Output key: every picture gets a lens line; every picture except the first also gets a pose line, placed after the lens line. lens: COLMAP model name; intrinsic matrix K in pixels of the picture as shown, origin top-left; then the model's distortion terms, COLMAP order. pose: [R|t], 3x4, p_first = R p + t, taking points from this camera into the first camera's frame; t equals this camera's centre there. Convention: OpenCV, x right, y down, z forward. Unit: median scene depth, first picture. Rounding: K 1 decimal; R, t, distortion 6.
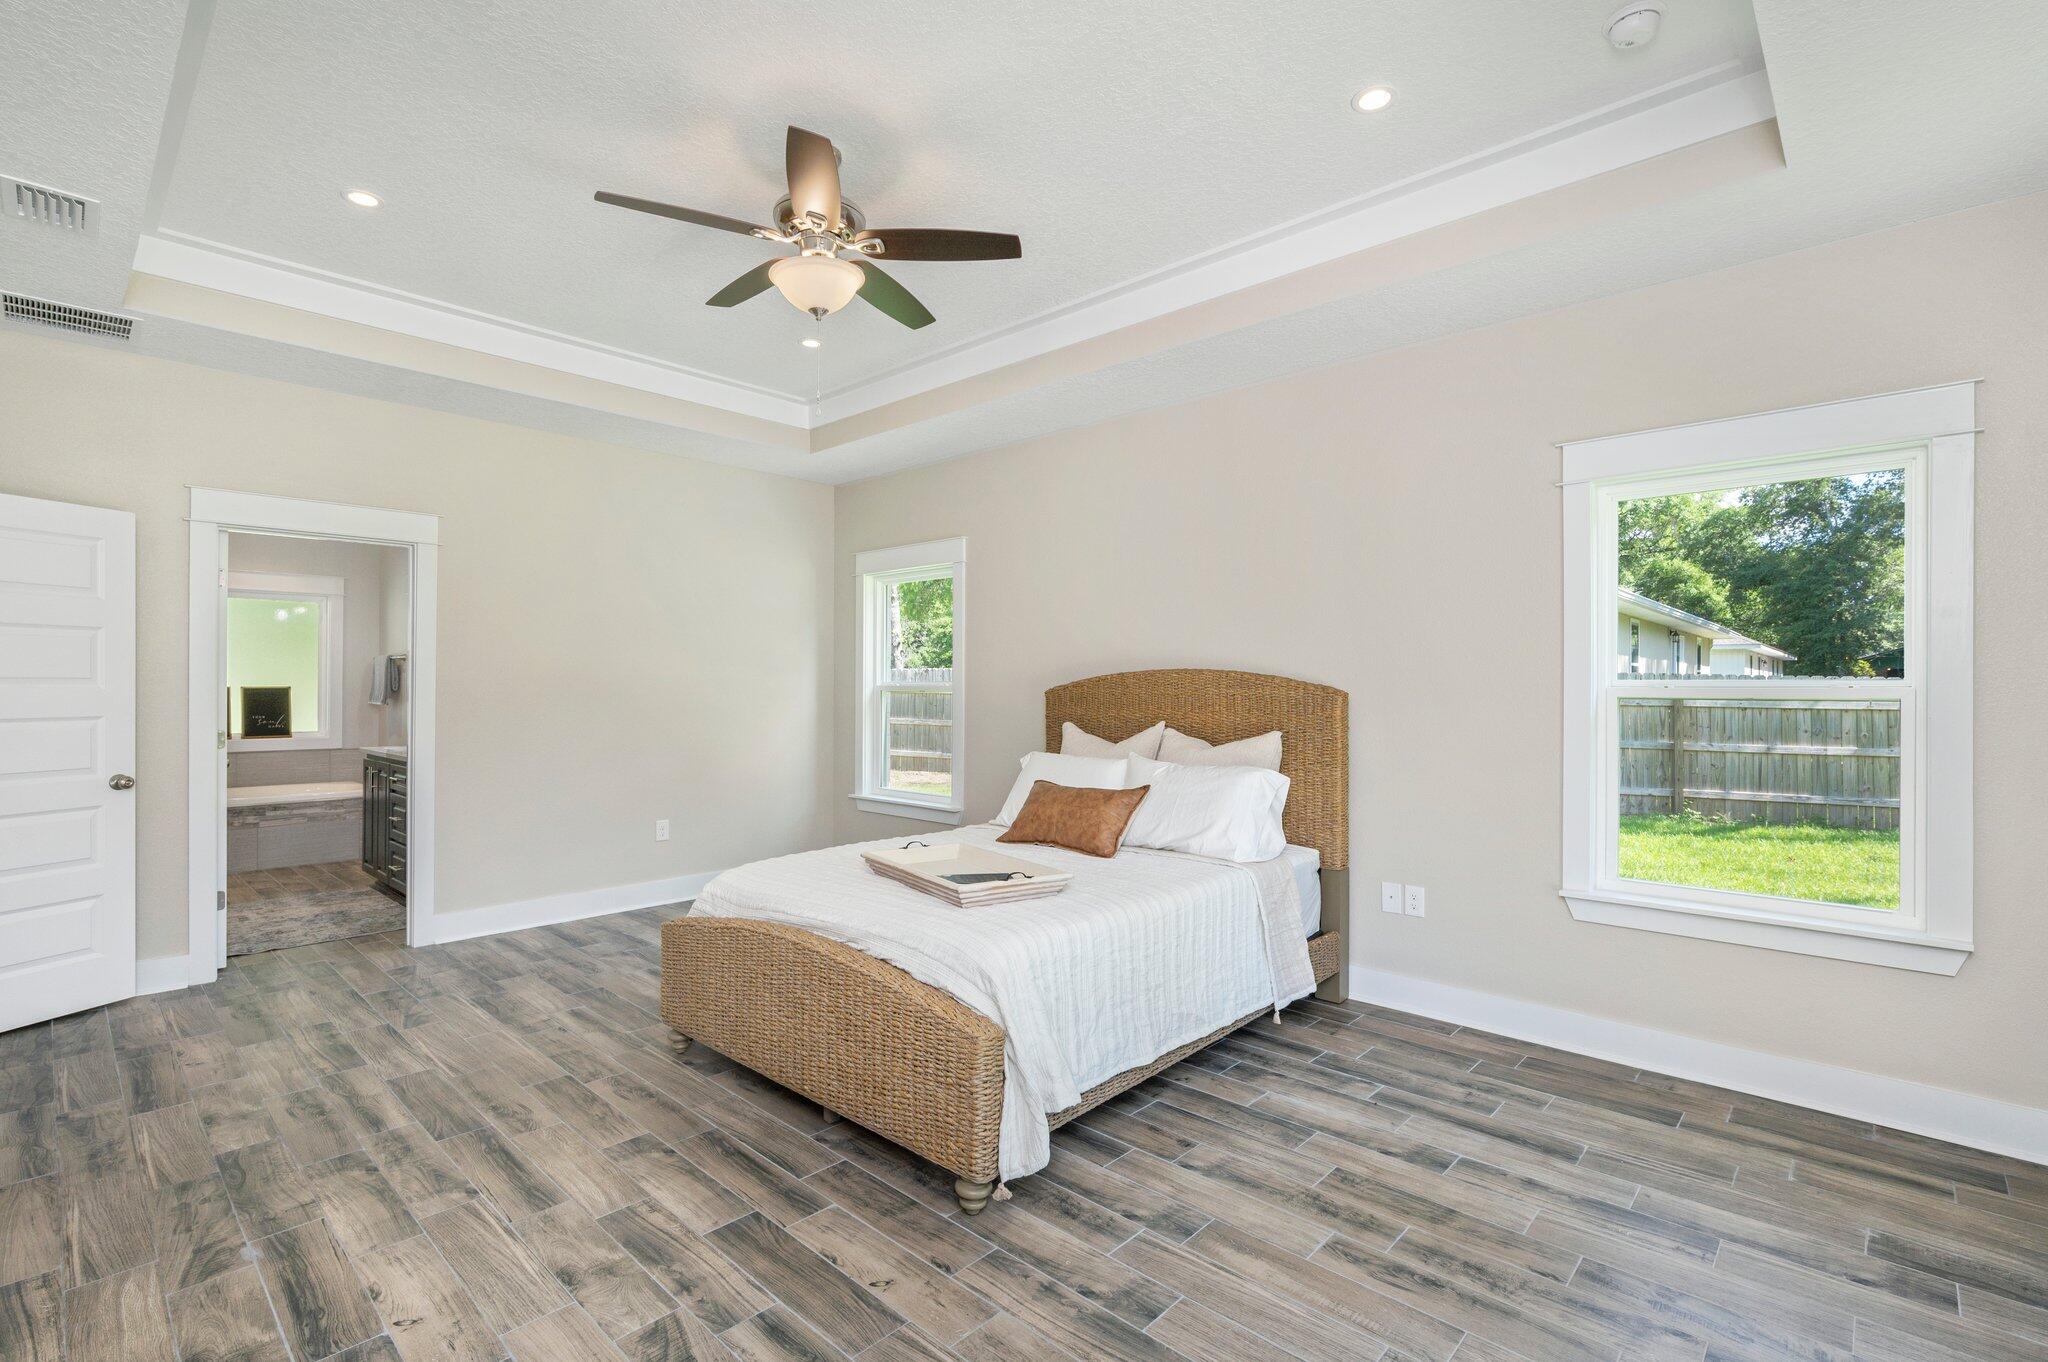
lens RADIAL K [[930.7, 0, 1033.4], [0, 930.7, 686.3], [0, 0, 1]] dist [-0.000230, -0.000713]
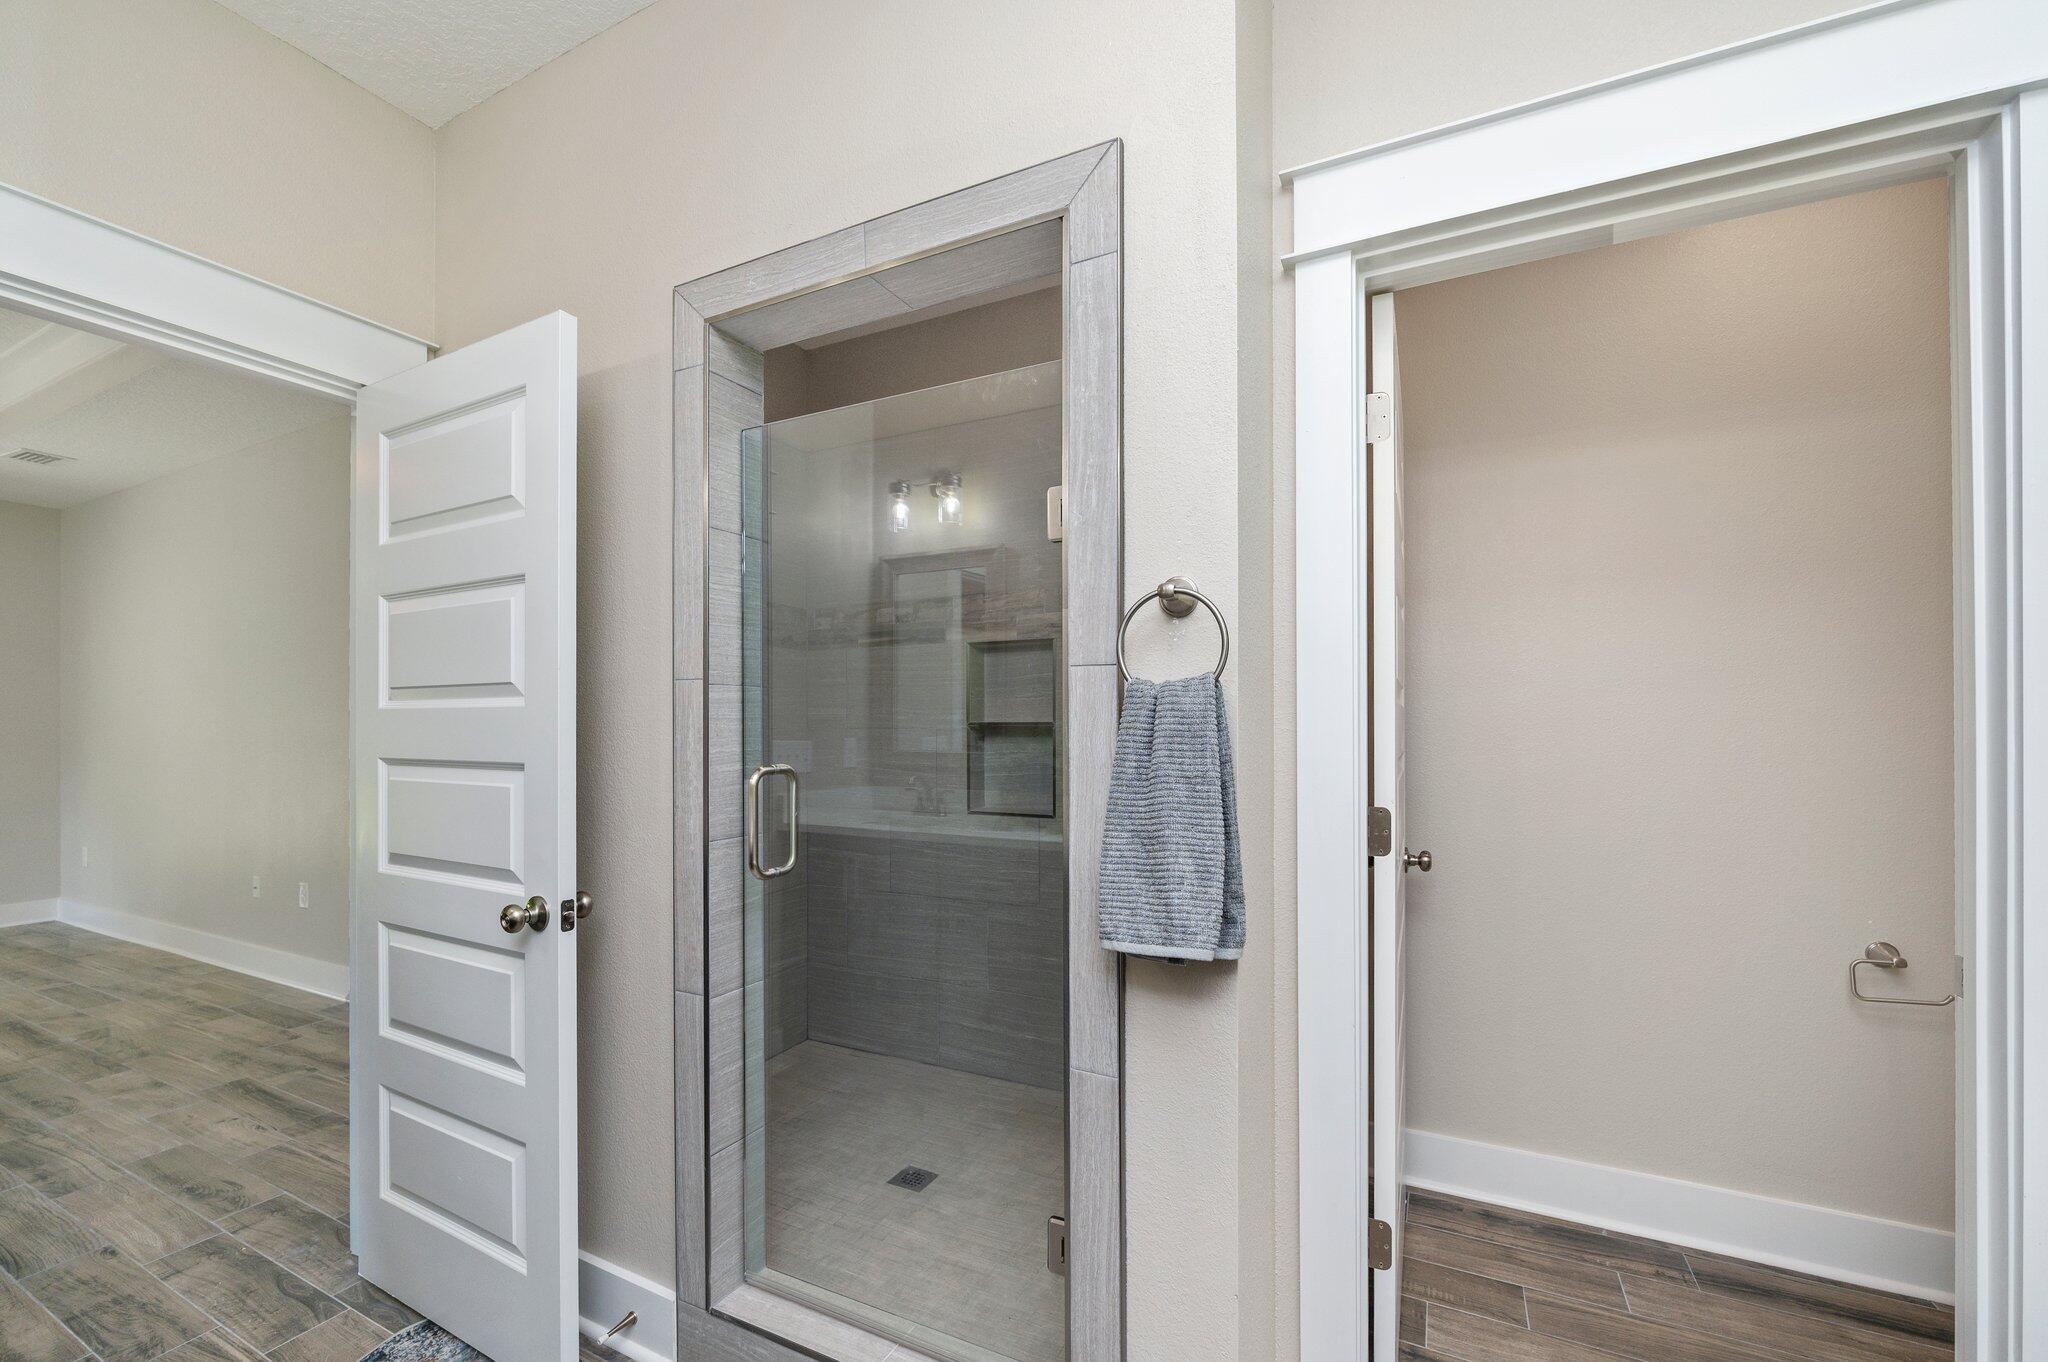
lens RADIAL K [[826.0, 0, 1038.1], [0, 826.0, 721.7], [0, 0, 1]] dist [0.000427, -0.000300]
pose [[-0.958772, -0.000604, -0.284176, -1.528063], [0.000661, 0.999990, -0.004353, 0.013358], [0.284176, -0.004362, -0.958762, 2.140563]]
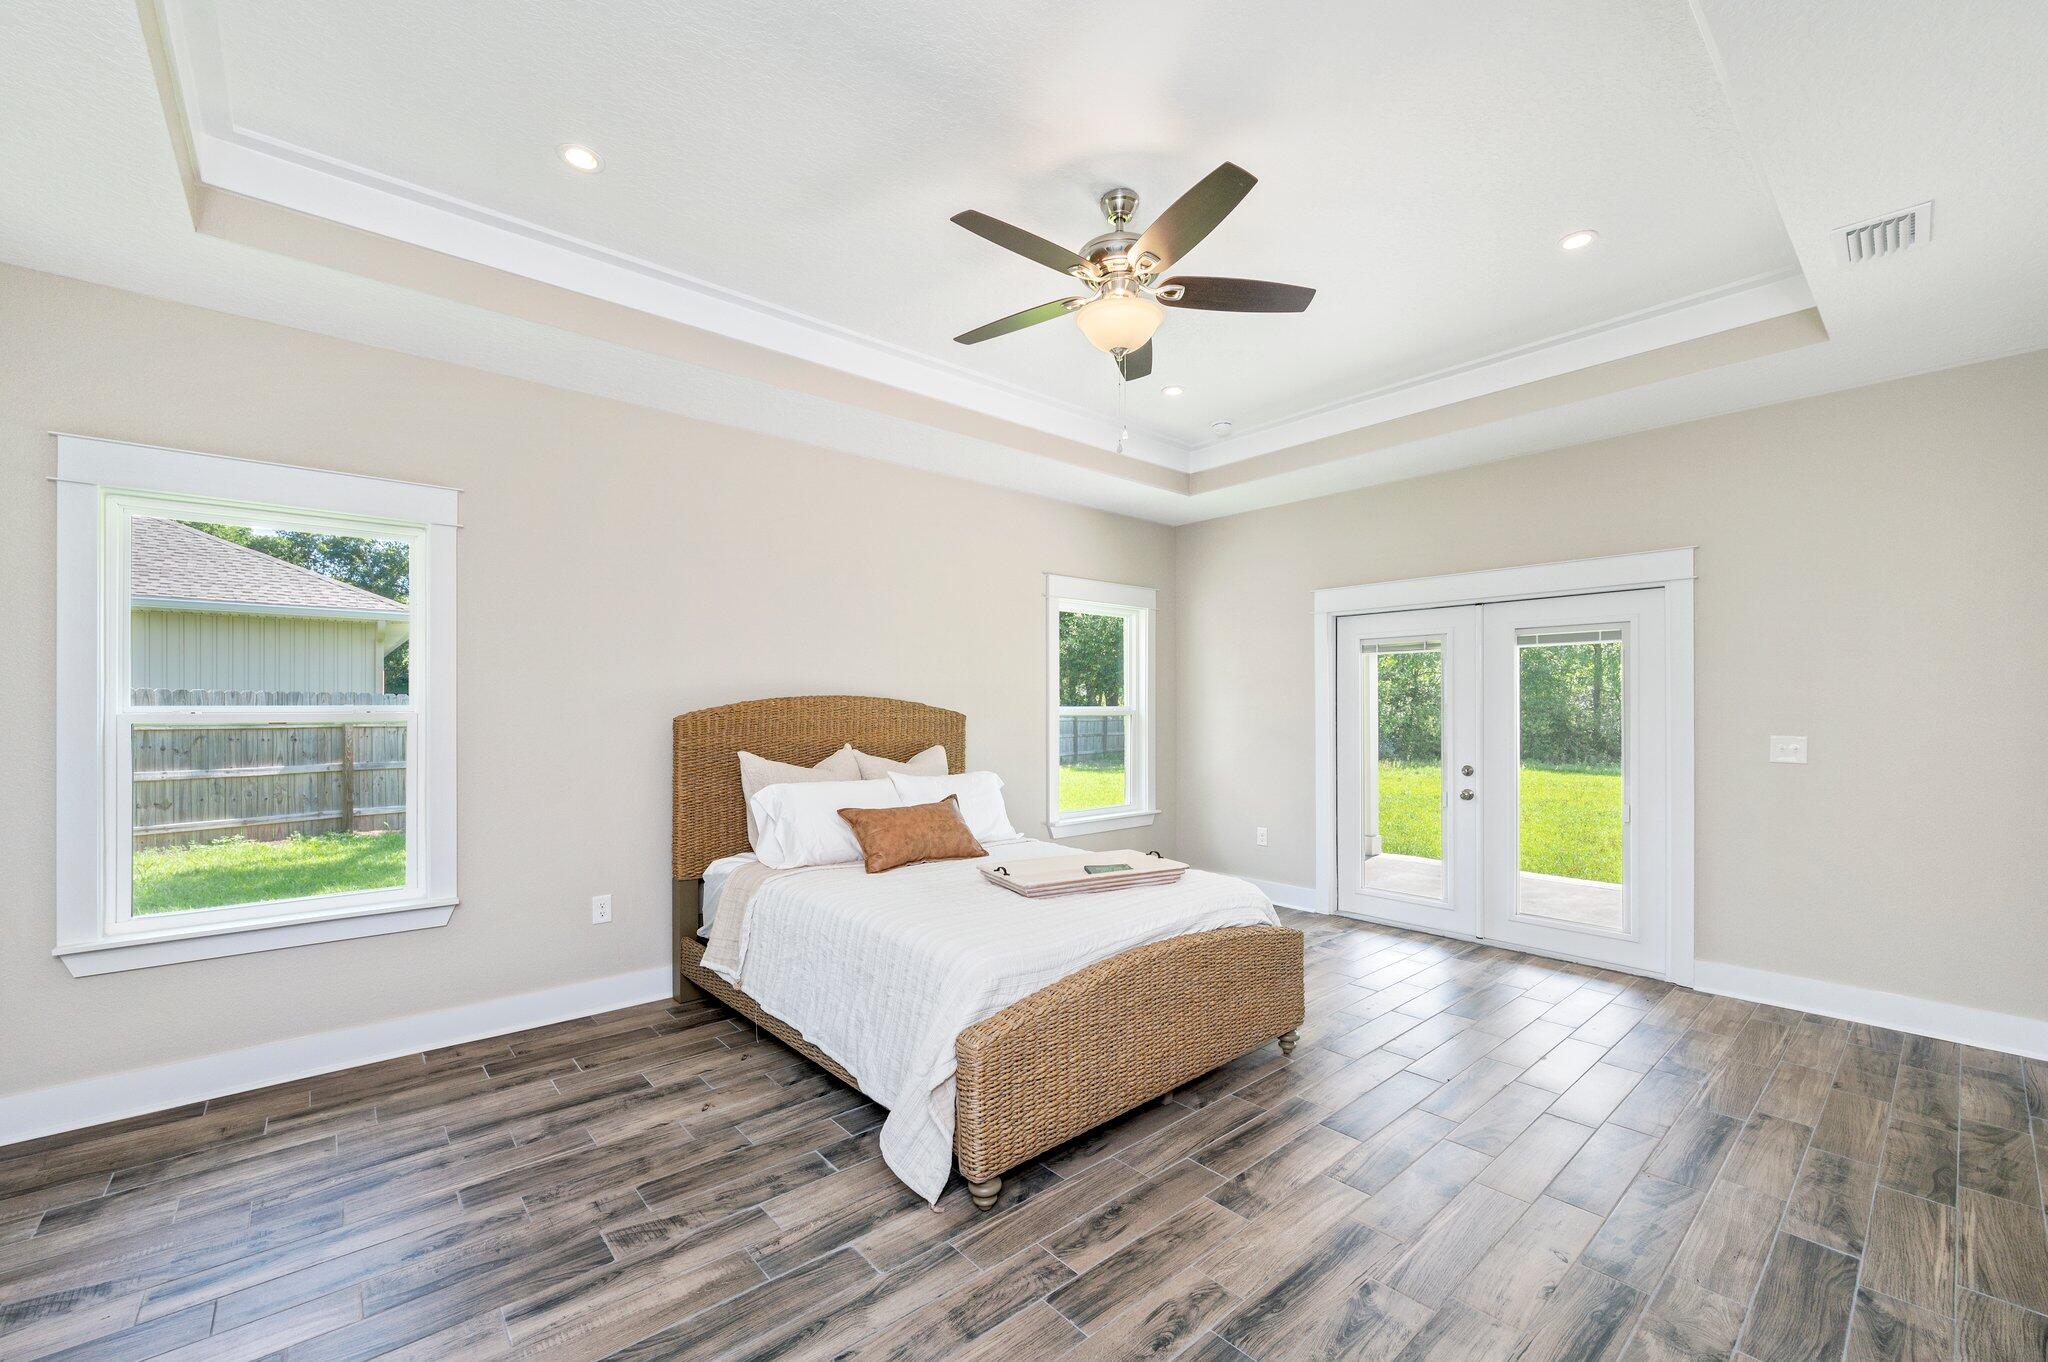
lens RADIAL K [[813.5, 0, 1016.5], [0, 813.5, 703.7], [0, 0, 1]] dist [-0.003336, -0.000156]
pose [[0.119212, 0.001861, 0.992867, -1.126157], [0.001495, 0.999997, -0.002054, -0.009649], [-0.992868, 0.001729, 0.119209, 0.988170]]
